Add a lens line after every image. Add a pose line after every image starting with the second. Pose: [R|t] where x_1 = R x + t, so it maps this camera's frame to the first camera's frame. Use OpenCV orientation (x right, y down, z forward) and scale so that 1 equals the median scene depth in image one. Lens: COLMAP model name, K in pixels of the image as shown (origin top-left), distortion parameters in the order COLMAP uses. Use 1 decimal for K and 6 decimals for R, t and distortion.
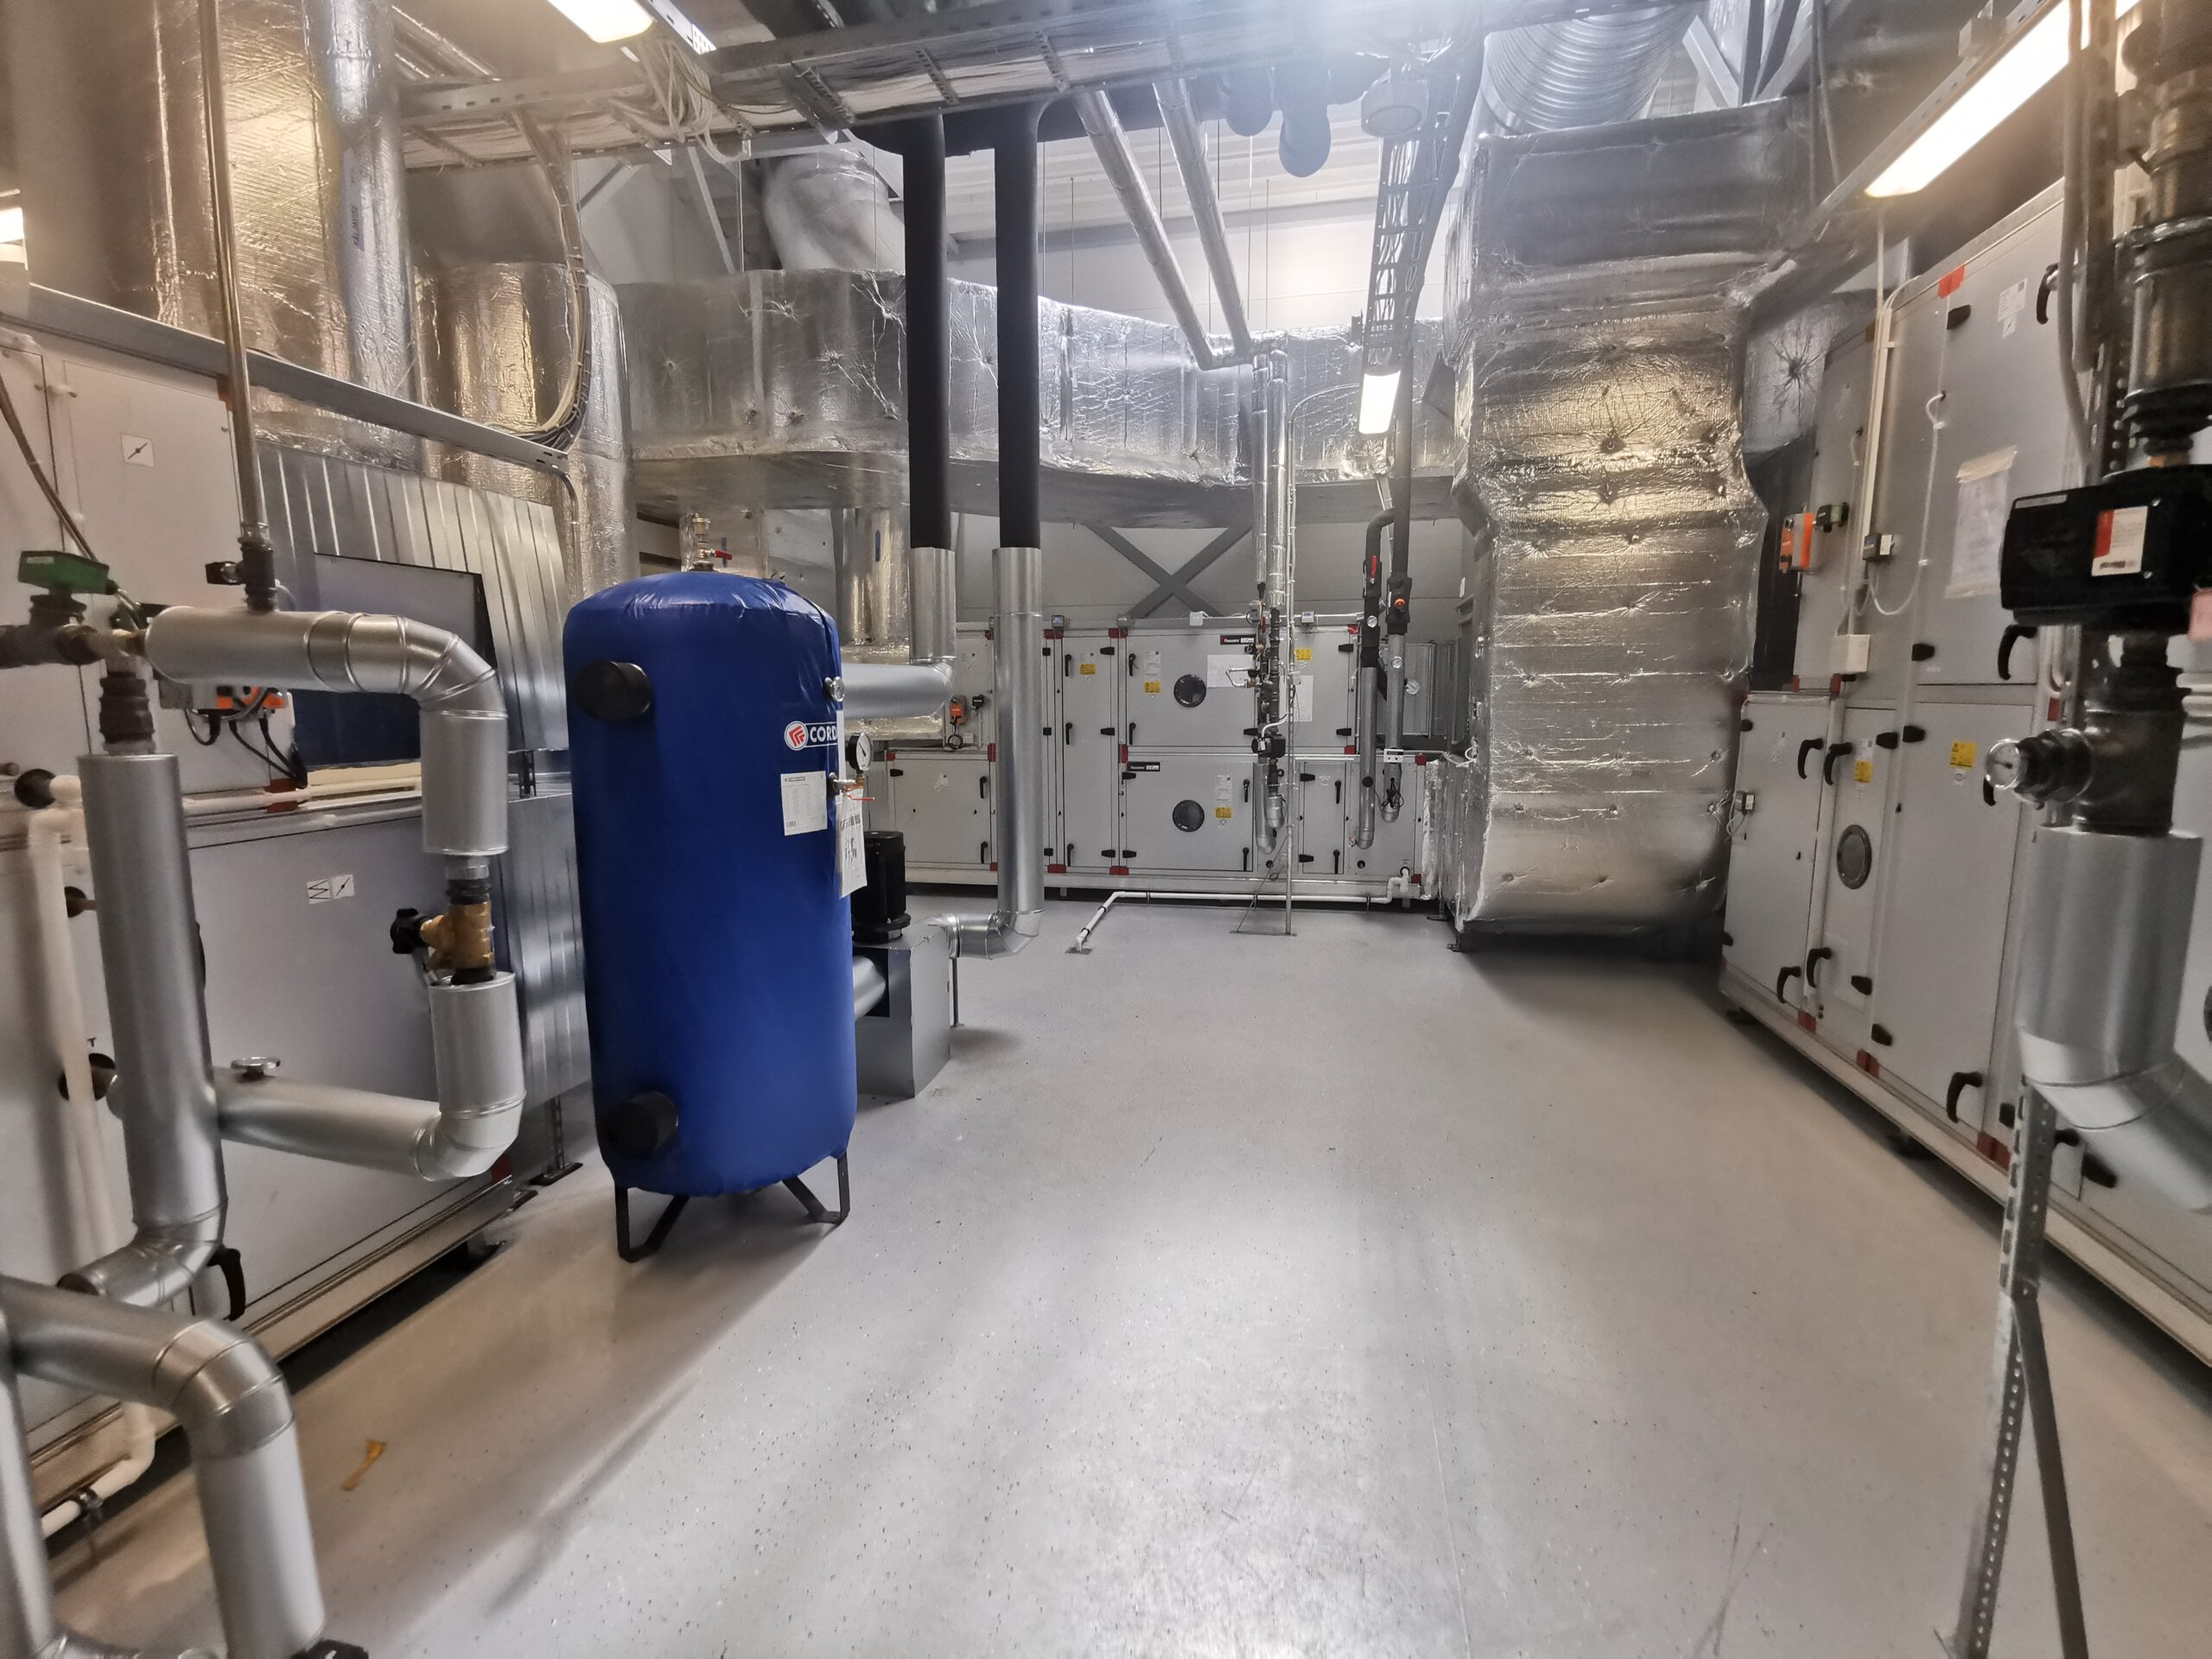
lens RADIAL K [[1010.9, 0, 1106.0], [0, 1010.9, 829.5], [0, 0, 1]] dist [0.000768, 0.001252]
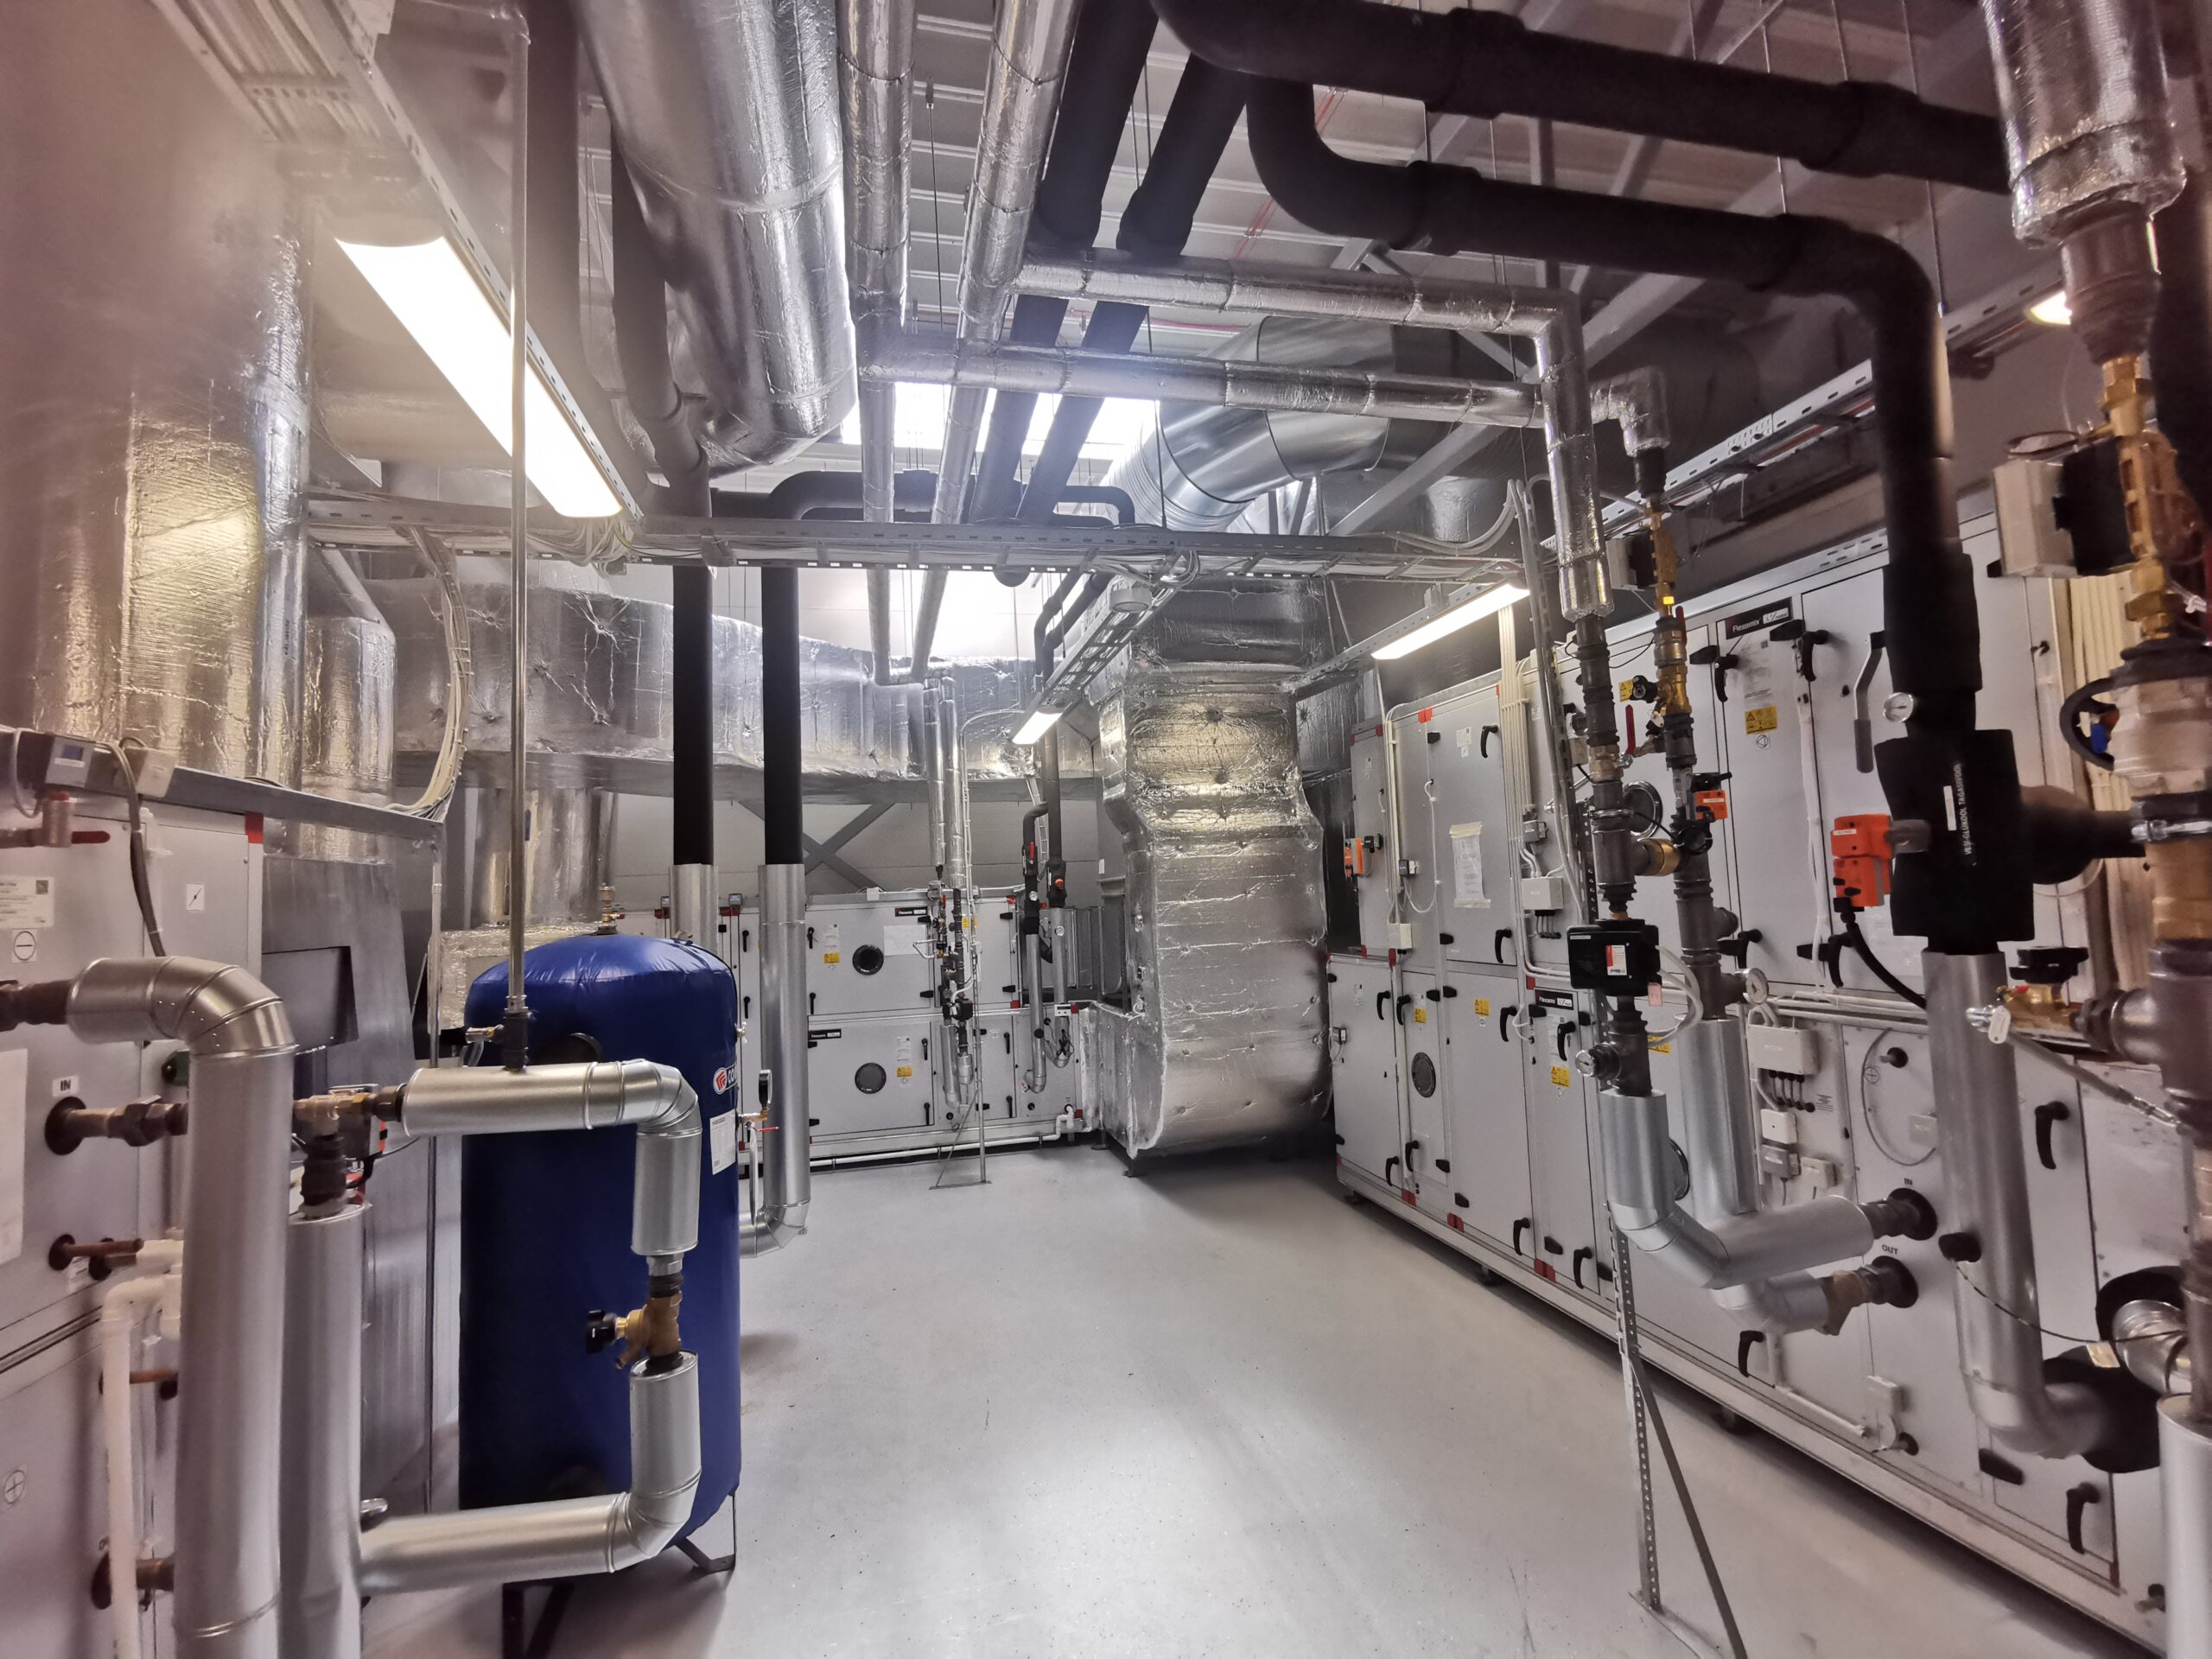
lens RADIAL K [[1010.9, 0, 1106.0], [0, 1010.9, 829.5], [0, 0, 1]] dist [0.000768, 0.001252]
pose [[0.901685, -0.002818, 0.432385, -0.219345], [0.095168, 0.976751, -0.192095, -0.059435], [-0.421791, 0.214359, 0.880990, -0.120287]]
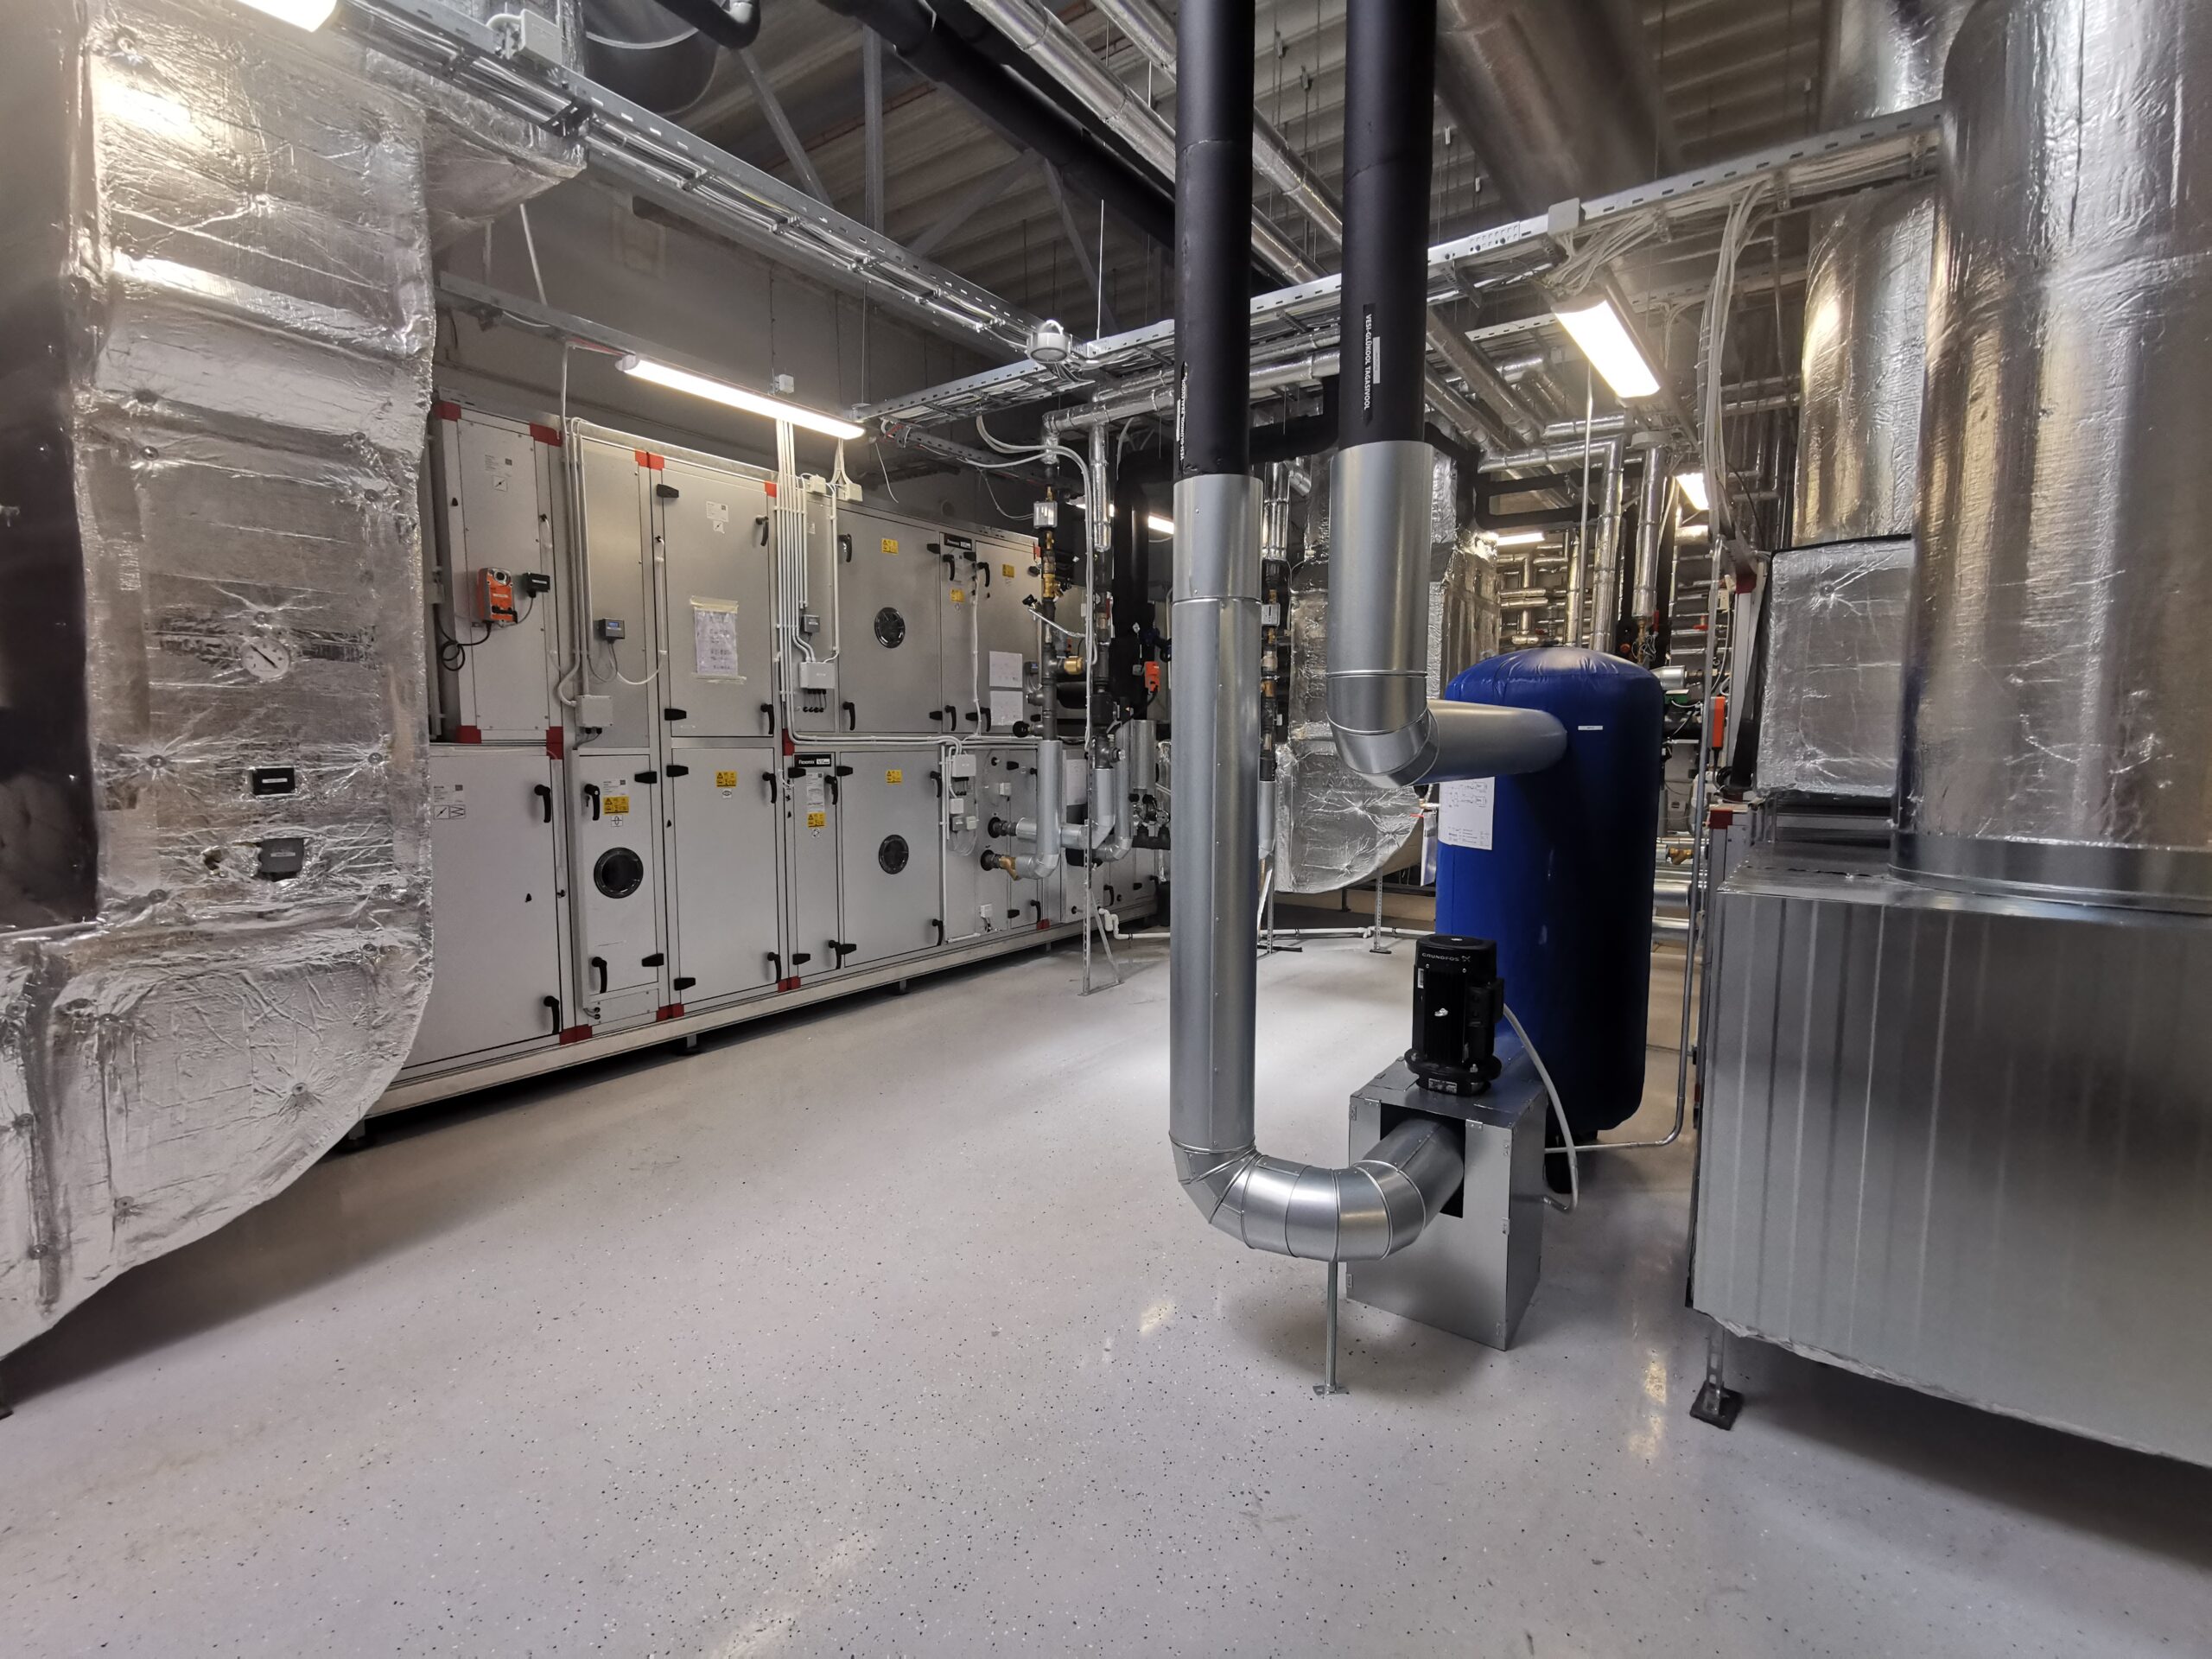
lens RADIAL K [[994.4, 0, 1094.0], [0, 994.4, 824.1], [0, 0, 1]] dist [0.018450, -0.013470]
pose [[-0.917659, -0.031859, 0.396089, -0.209504], [0.056746, 0.976058, 0.209976, -0.188370], [-0.393295, 0.215163, -0.893881, 1.359462]]
